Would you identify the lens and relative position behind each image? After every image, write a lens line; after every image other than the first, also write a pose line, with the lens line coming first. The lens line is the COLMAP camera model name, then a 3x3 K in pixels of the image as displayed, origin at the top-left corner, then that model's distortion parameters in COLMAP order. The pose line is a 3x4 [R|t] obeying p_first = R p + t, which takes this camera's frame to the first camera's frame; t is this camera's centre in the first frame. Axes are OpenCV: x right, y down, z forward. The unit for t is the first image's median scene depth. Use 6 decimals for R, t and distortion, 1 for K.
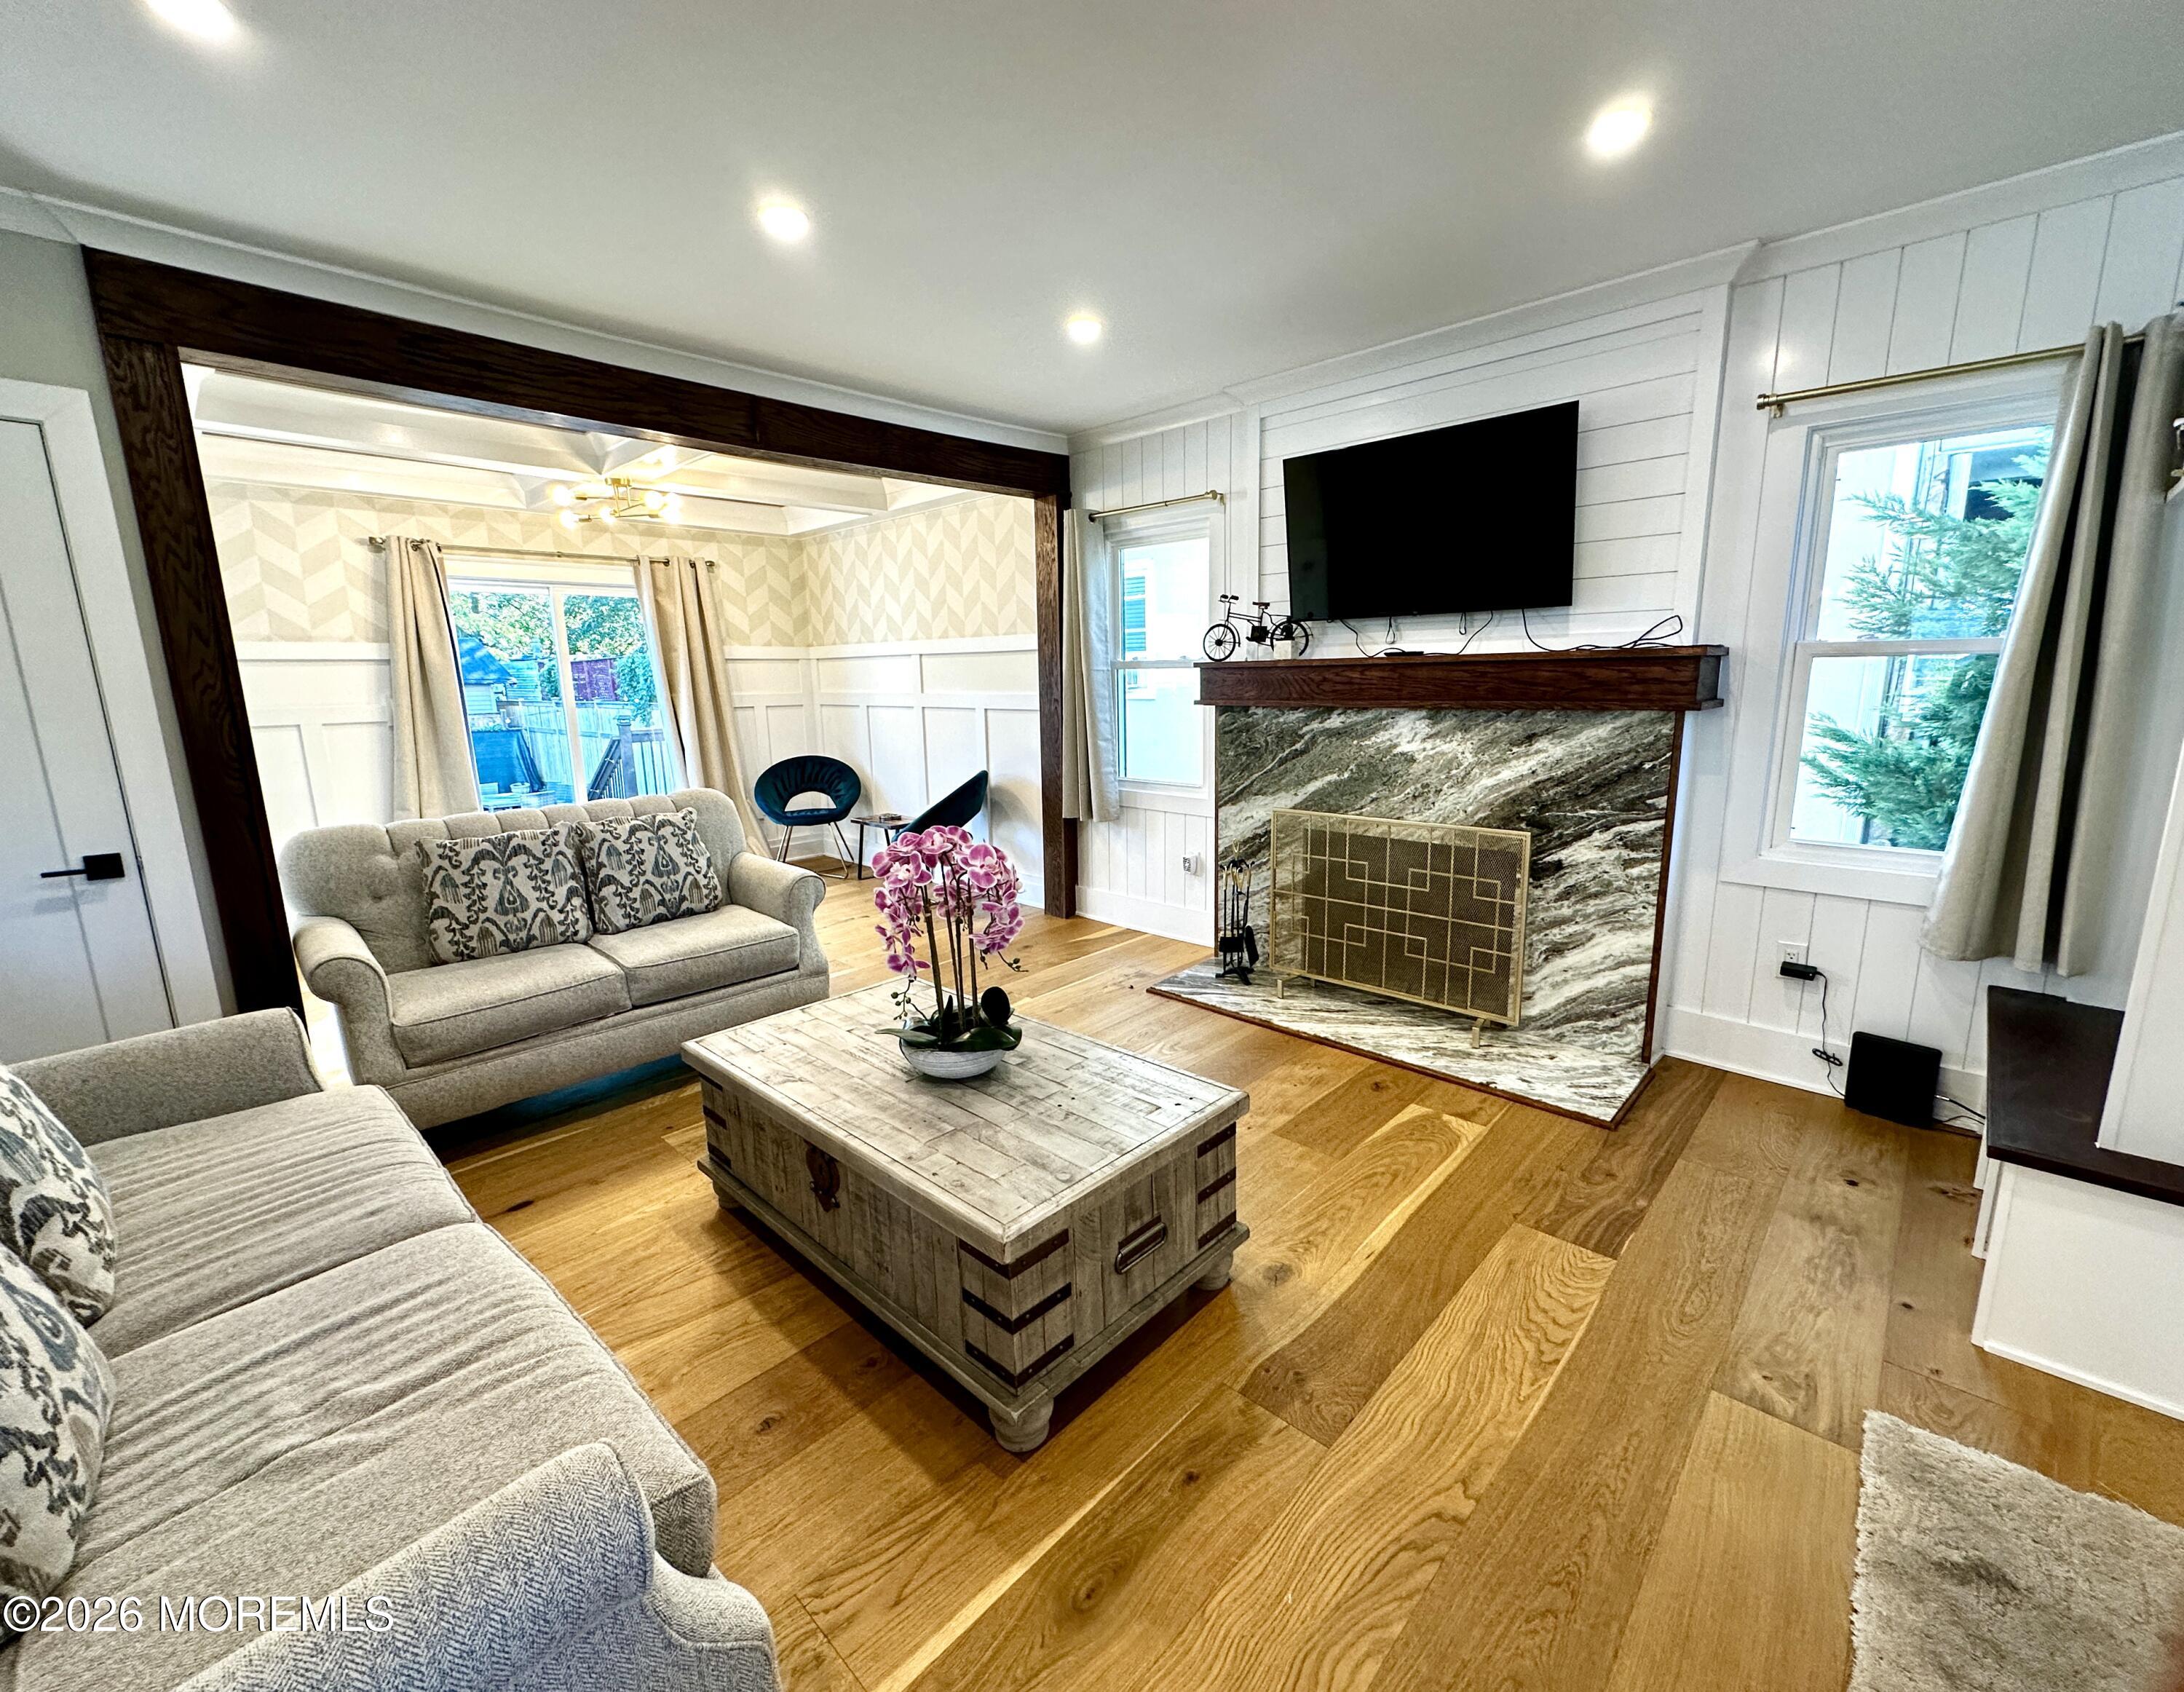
lens RADIAL K [[914.4, 0, 1104.0], [0, 914.4, 853.0], [0, 0, 1]] dist [-0.002924, 0.000173]
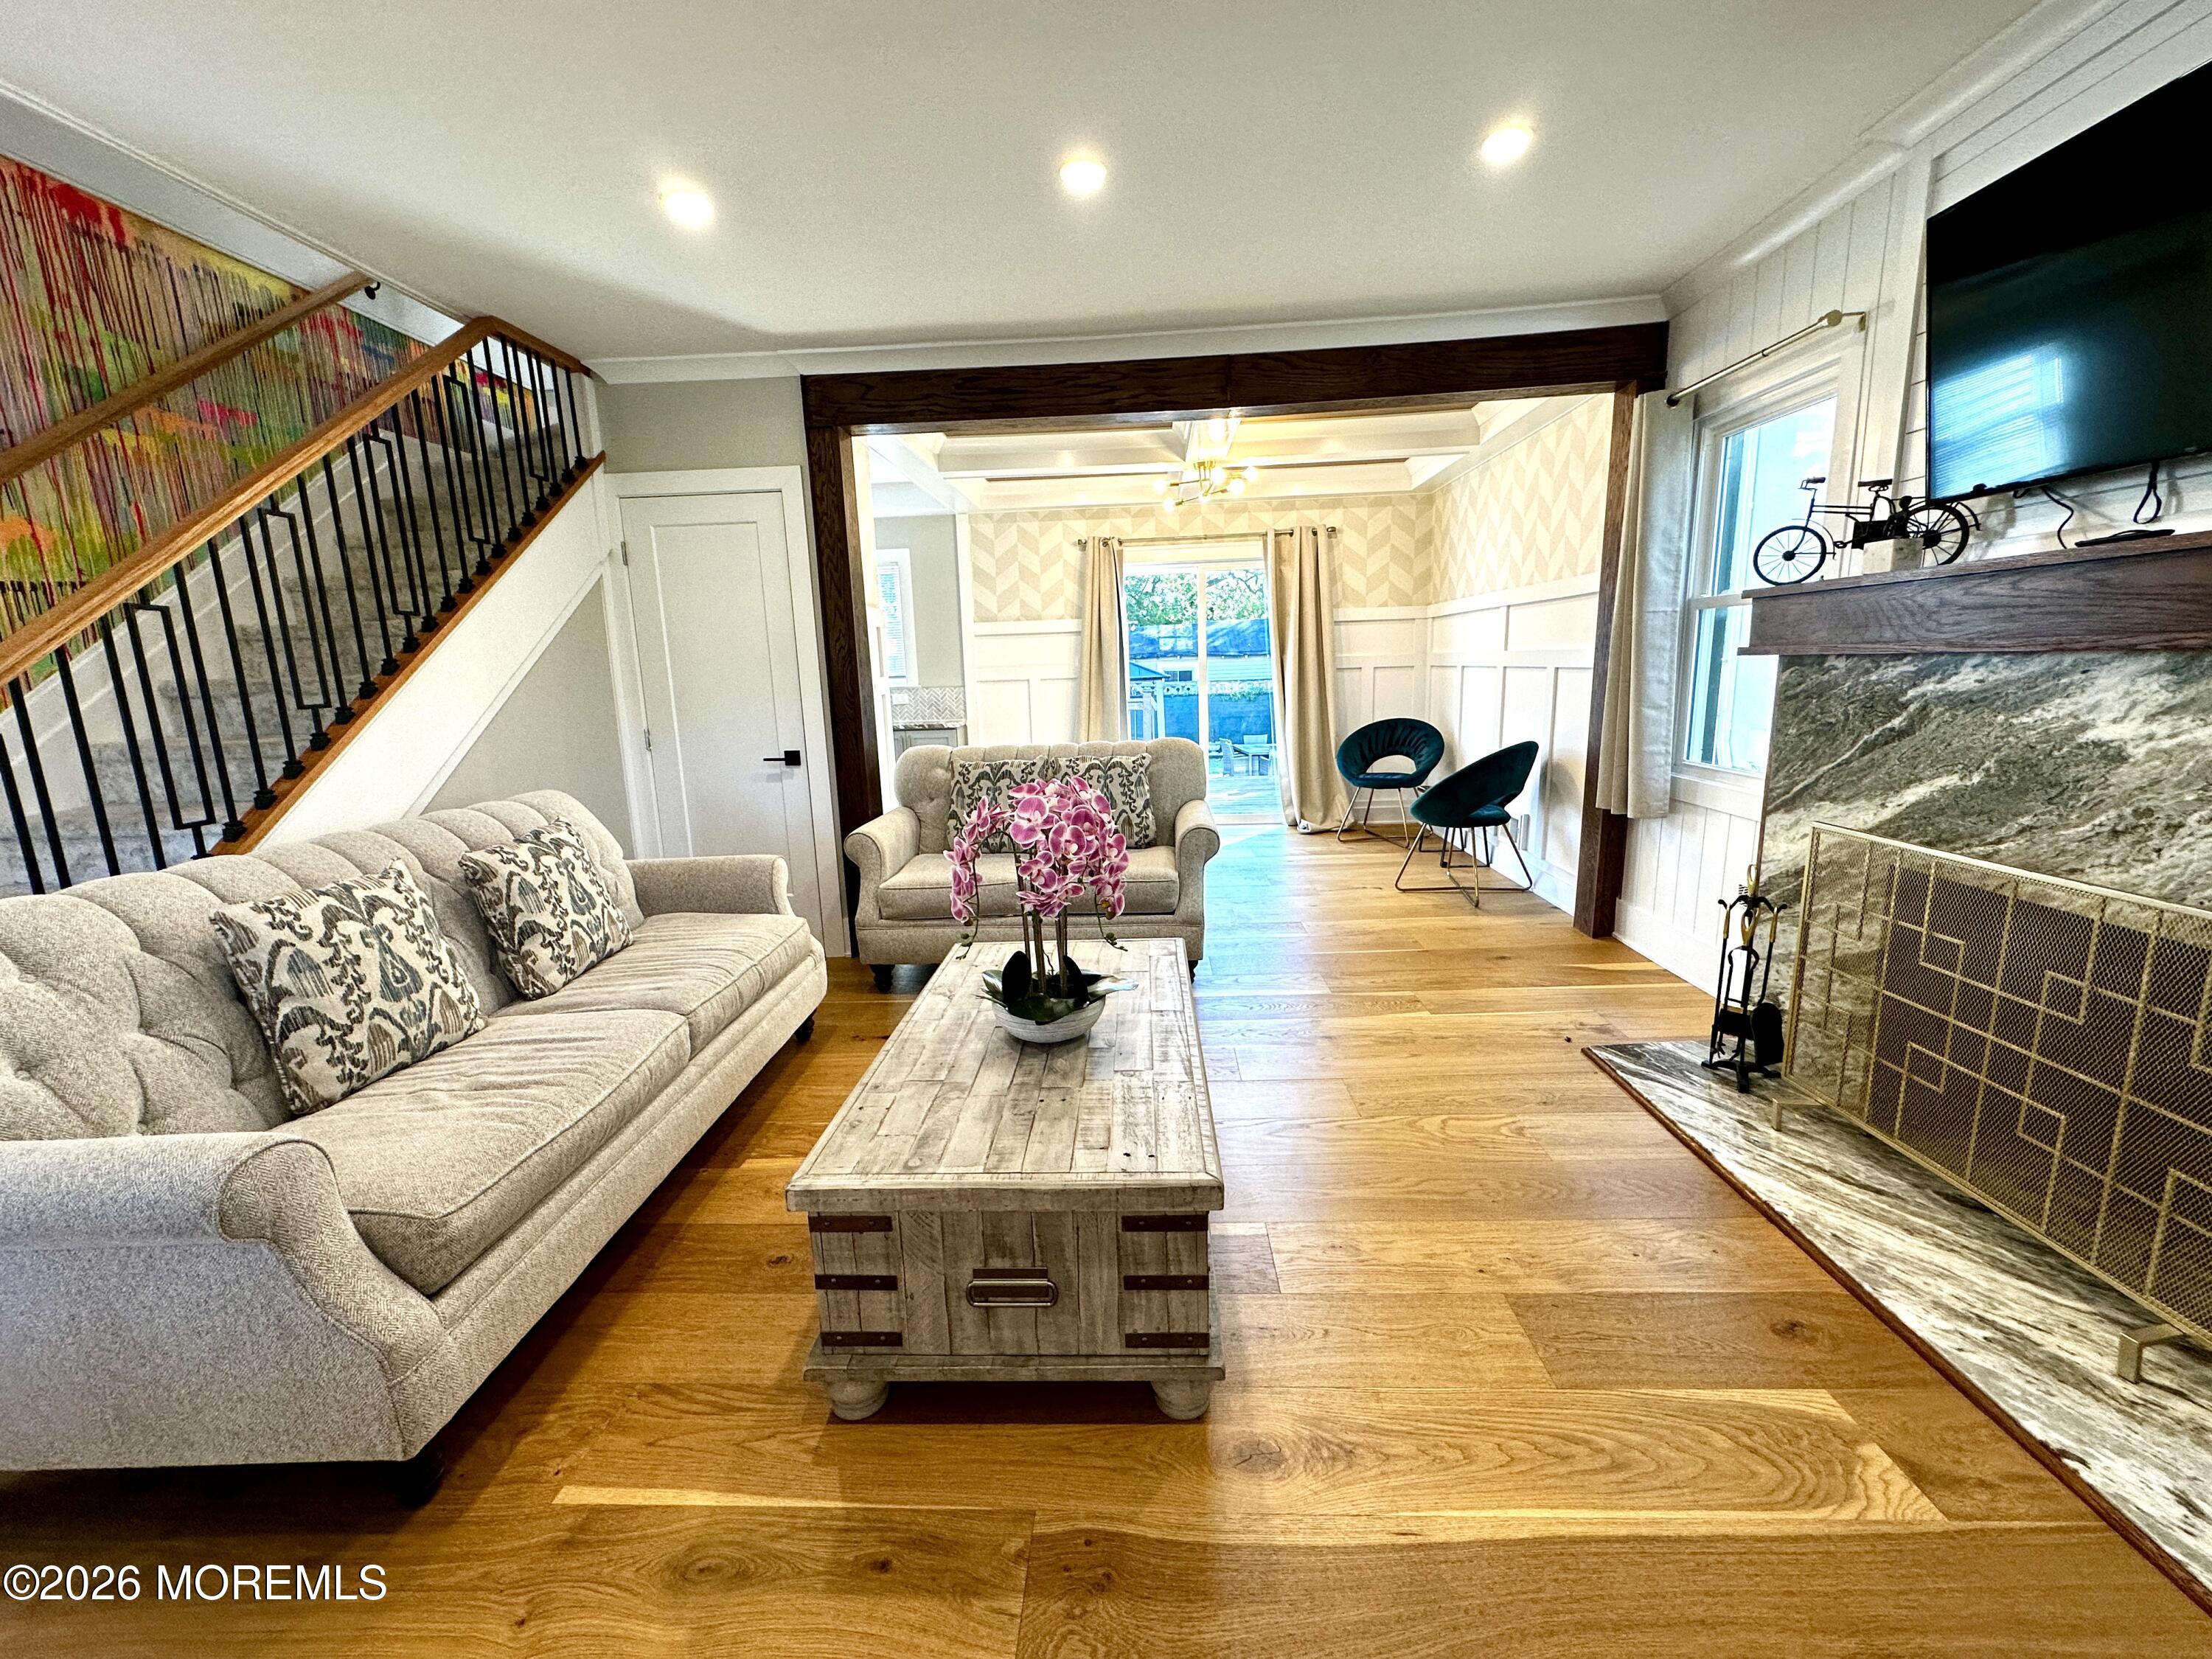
lens RADIAL K [[881.4, 0, 1109.9], [0, 881.4, 832.6], [0, 0, 1]] dist [-0.003174, 0.000647]
pose [[0.643164, 0.137232, -0.753330, 0.323852], [-0.125099, 0.989423, 0.073436, -0.026493], [0.755440, 0.047010, 0.653529, 0.263010]]
